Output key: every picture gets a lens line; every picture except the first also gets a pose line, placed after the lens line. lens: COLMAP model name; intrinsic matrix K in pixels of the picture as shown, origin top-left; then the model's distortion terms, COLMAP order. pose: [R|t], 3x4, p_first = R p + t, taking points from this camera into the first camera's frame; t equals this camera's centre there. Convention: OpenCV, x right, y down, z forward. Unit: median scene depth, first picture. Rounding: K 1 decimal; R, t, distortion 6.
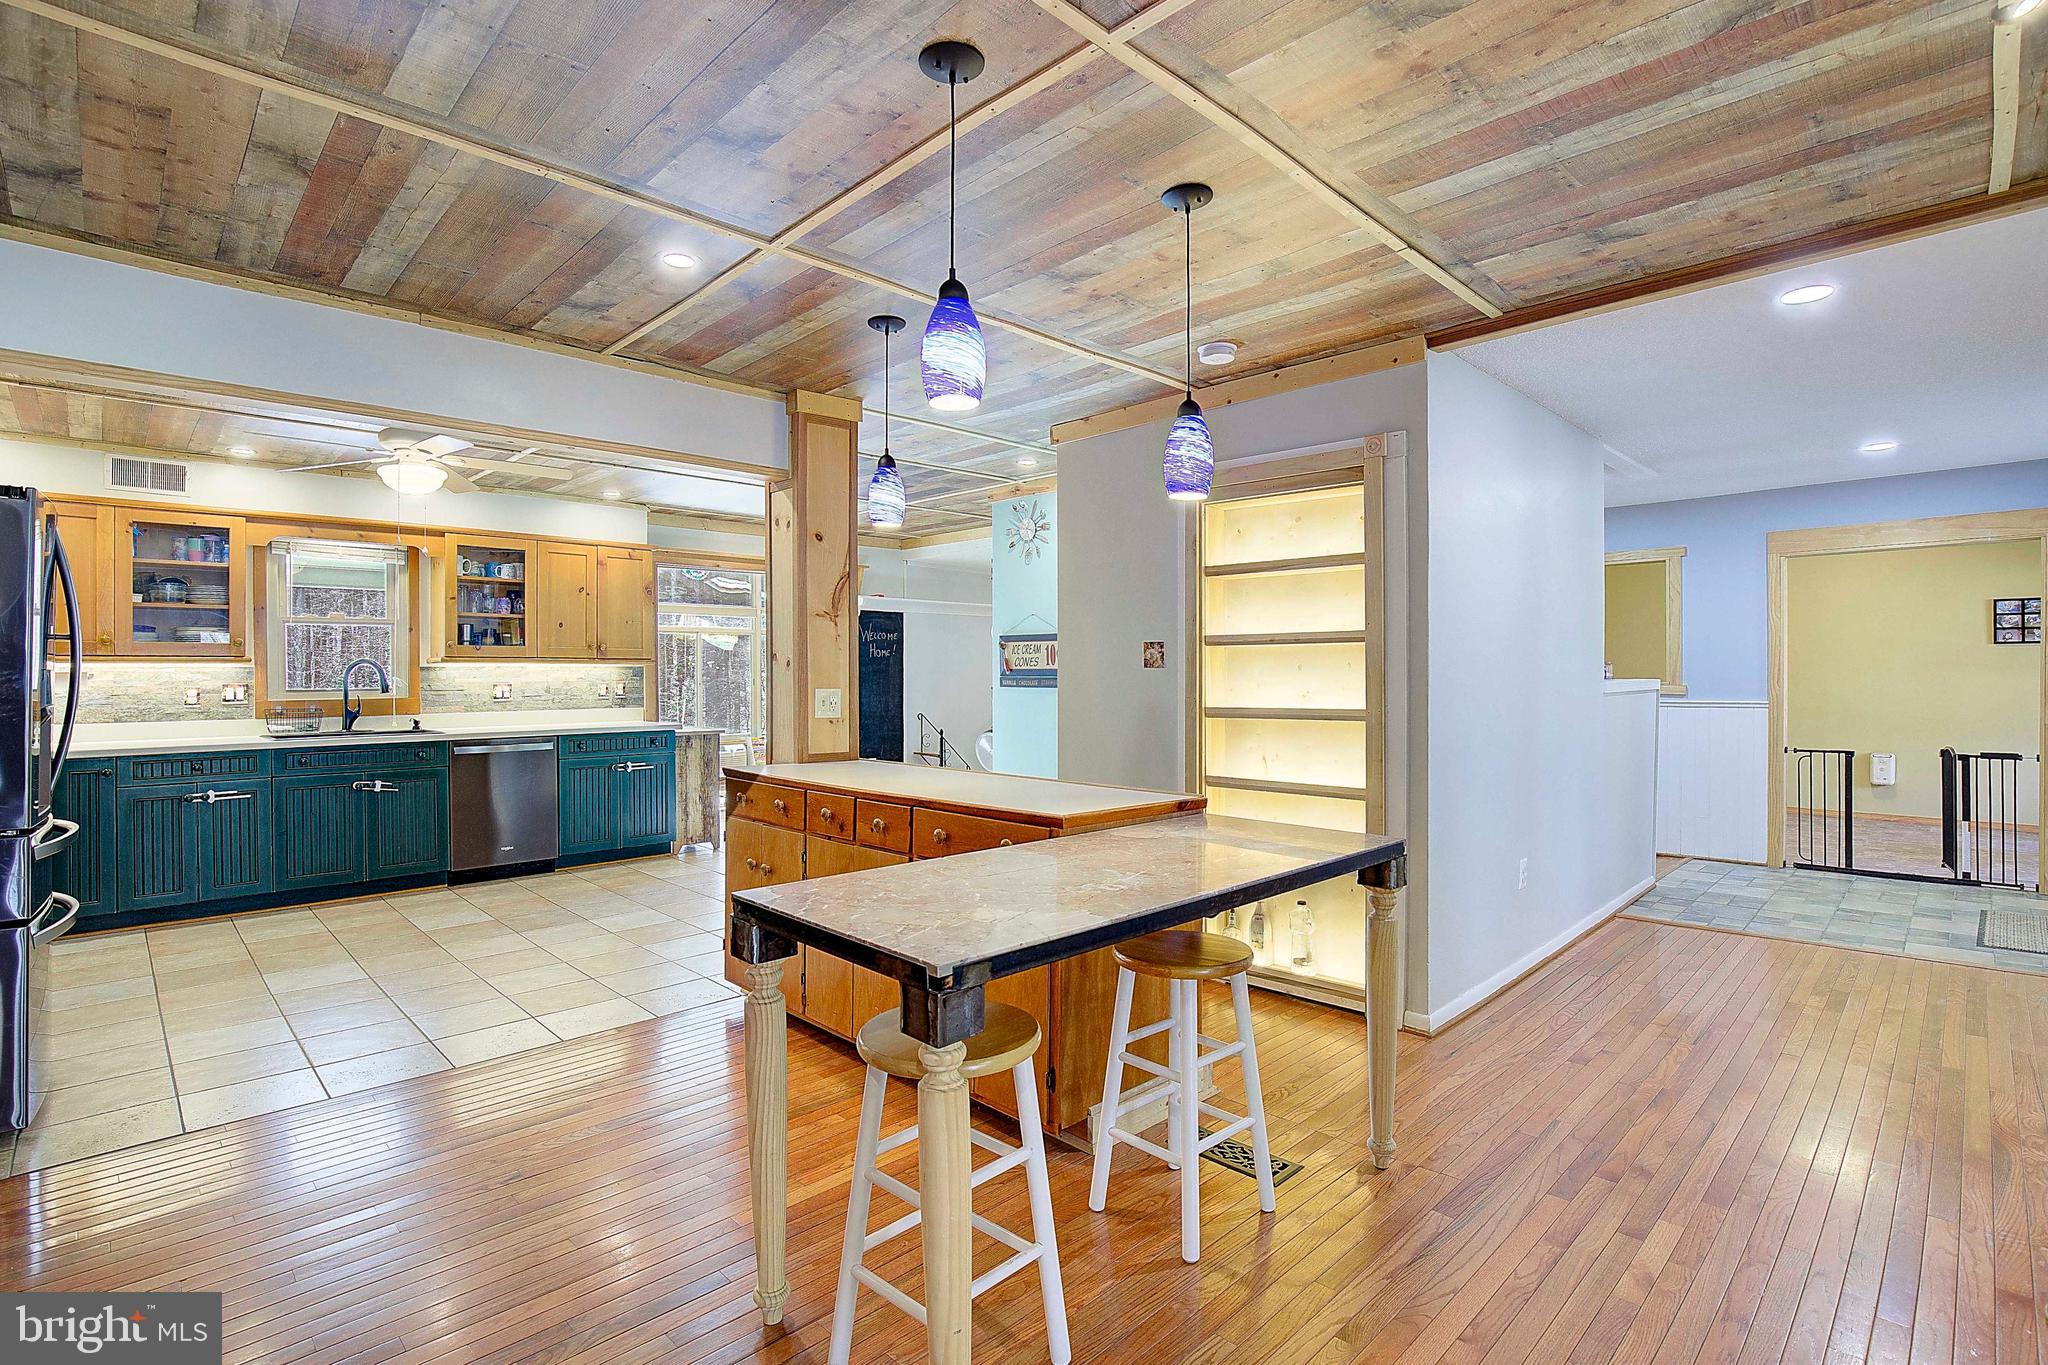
lens RADIAL K [[948.6, 0, 1068.4], [0, 948.6, 659.2], [0, 0, 1]] dist [-0.015429, 0.000293]
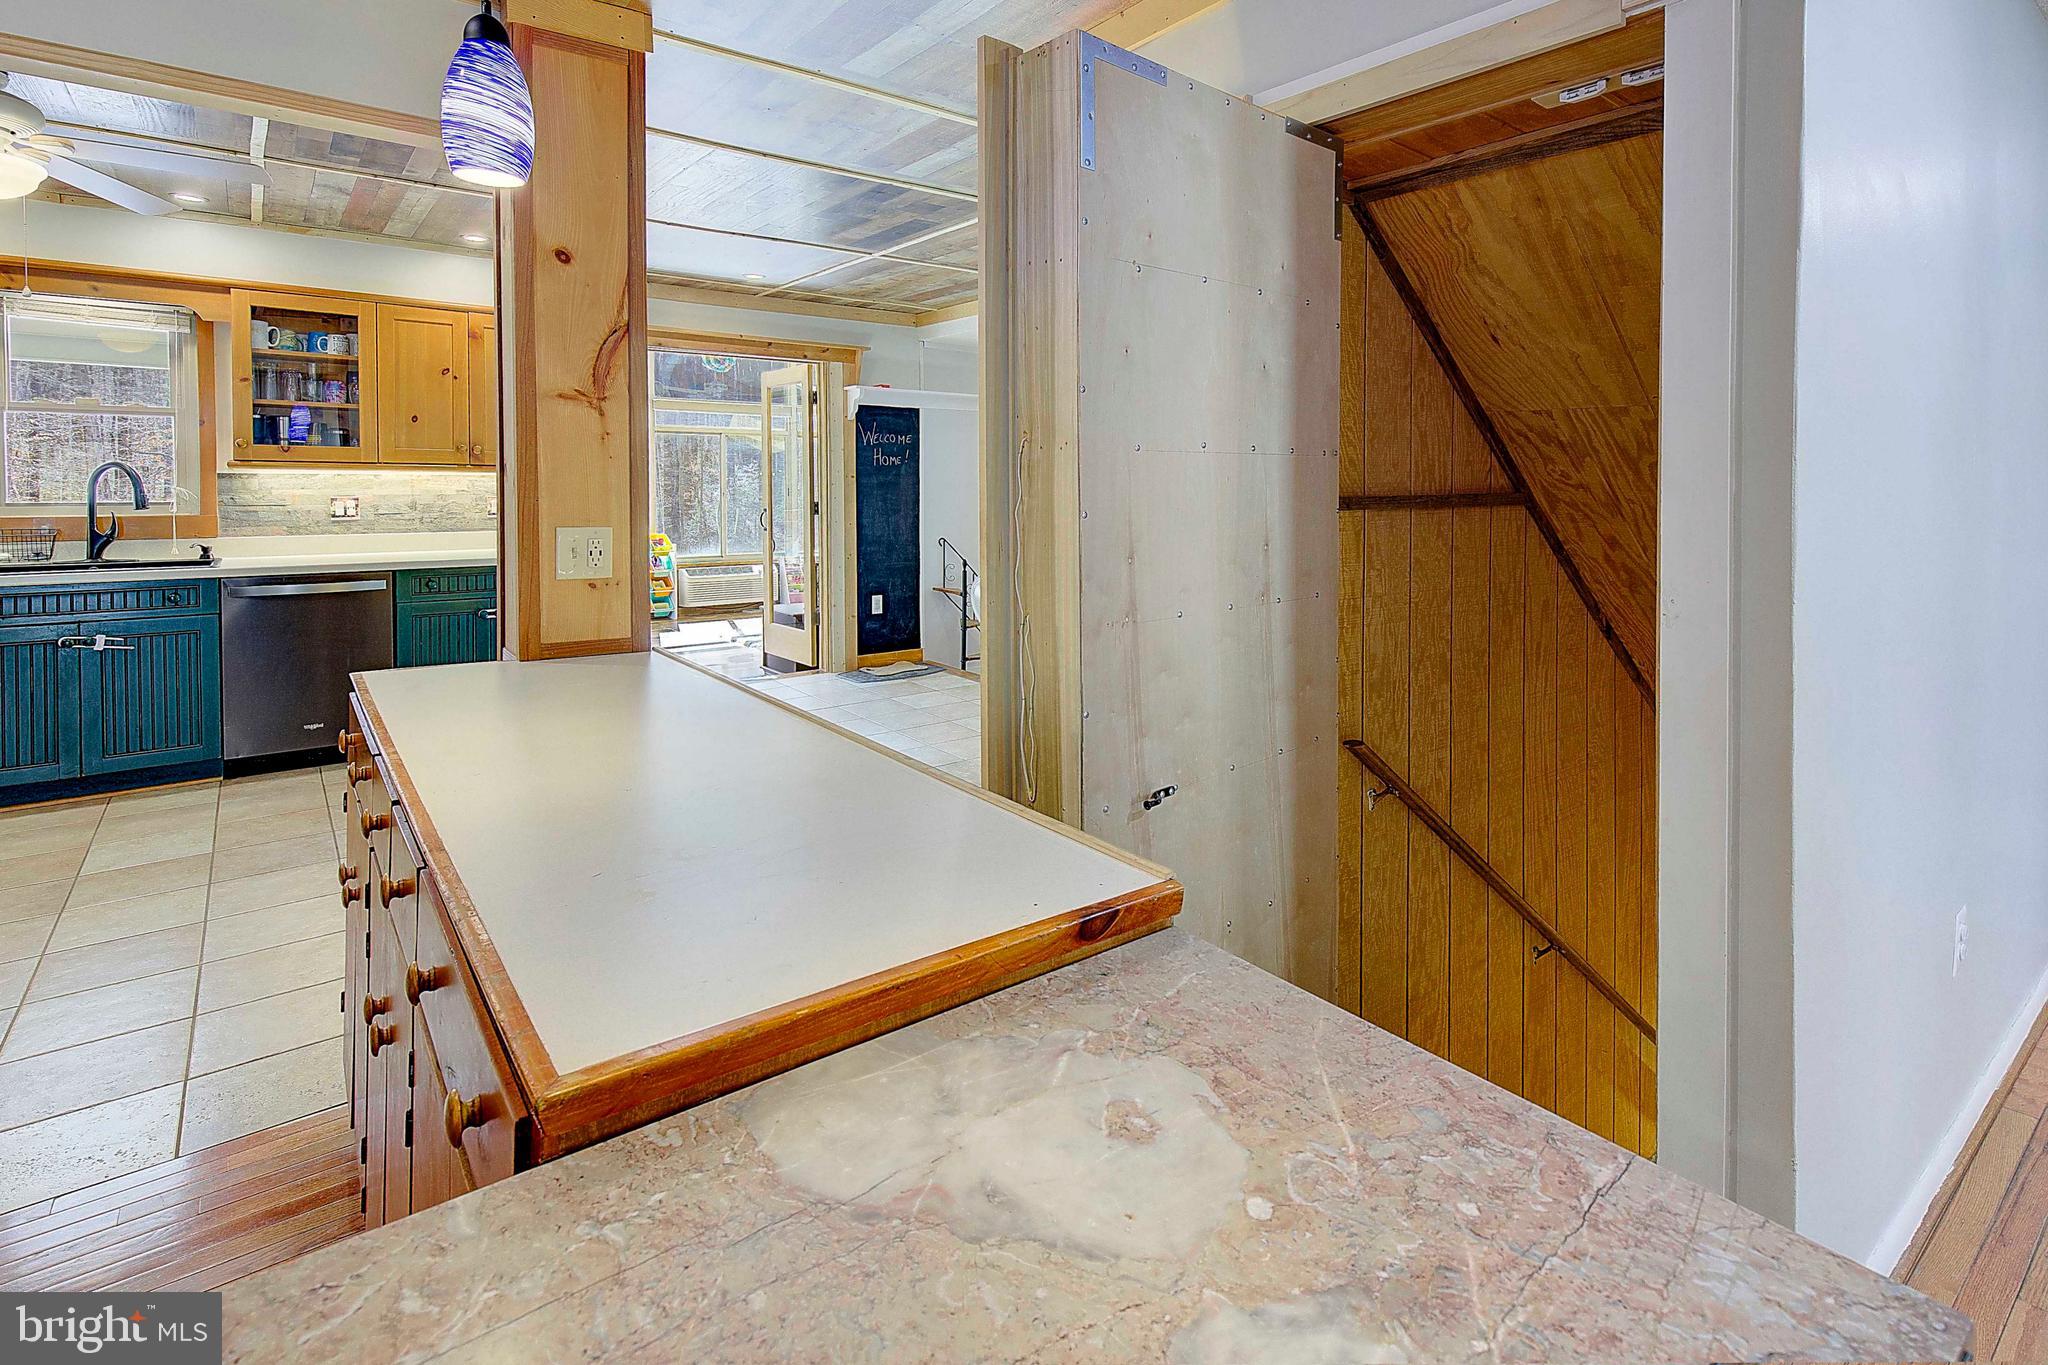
lens RADIAL K [[997.3, 0, 1069.2], [0, 997.3, 500.6], [0, 0, 1]] dist [-0.000153, 0.029581]
pose [[0.992579, 0.015574, -0.120602, 0.069975], [-0.011378, 0.999308, 0.035403, -0.006226], [0.121070, -0.033768, 0.992069, 0.295754]]
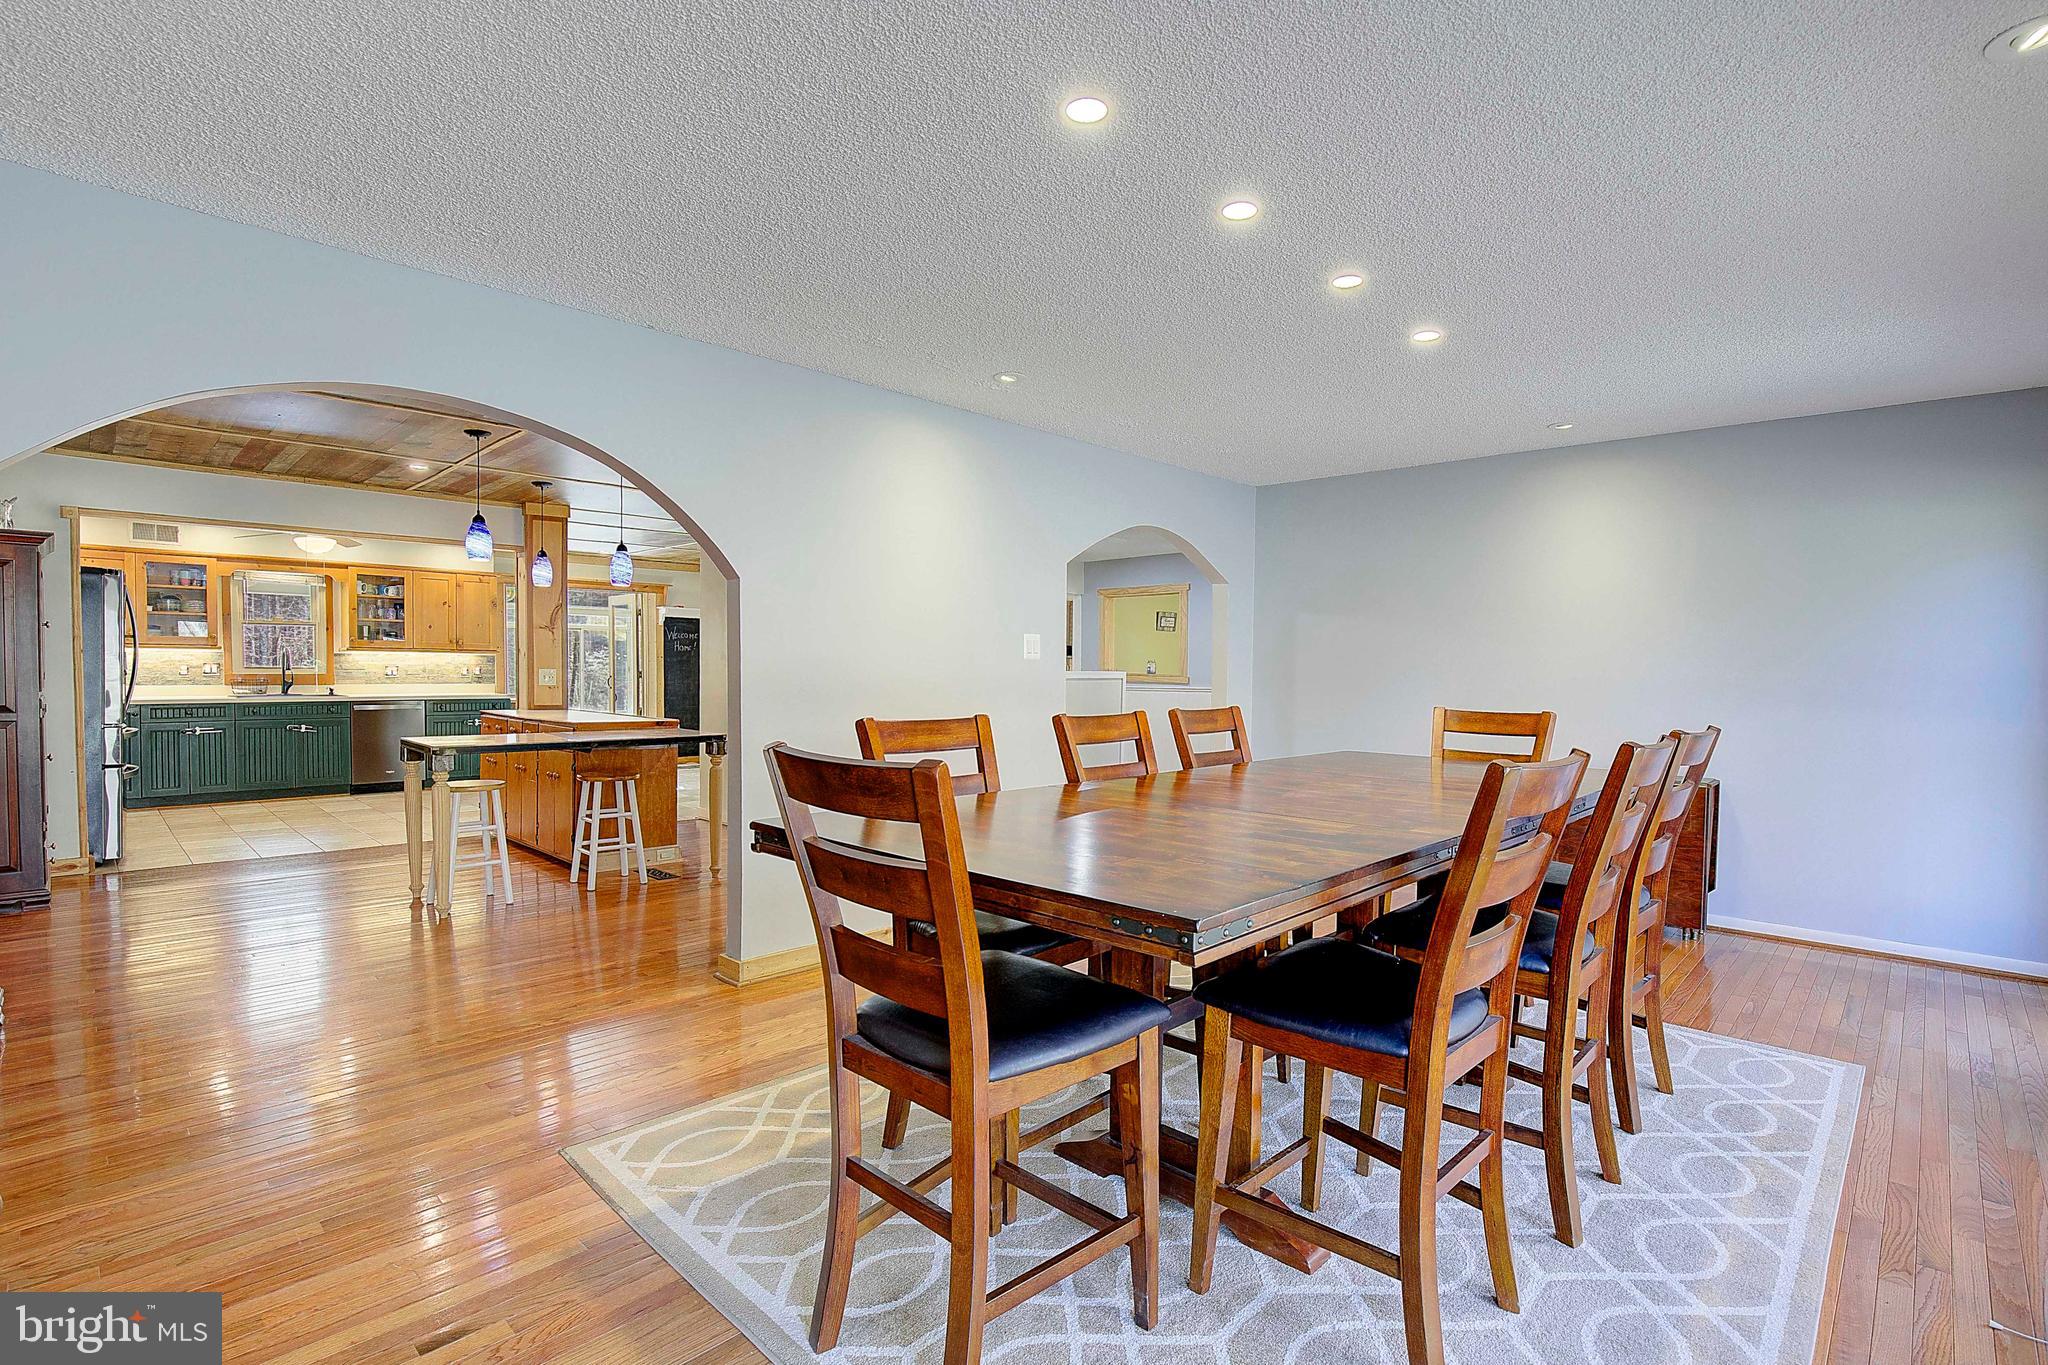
lens RADIAL K [[931.7, 0, 1024.0], [0, 931.7, 682.5], [0, 0, 1]] dist [-0.000330, -0.000282]
pose [[0.999881, 0.014645, -0.004876, 0.437113], [-0.014496, 0.999465, 0.029335, -0.005412], [0.005303, -0.029261, 0.999558, -0.503341]]
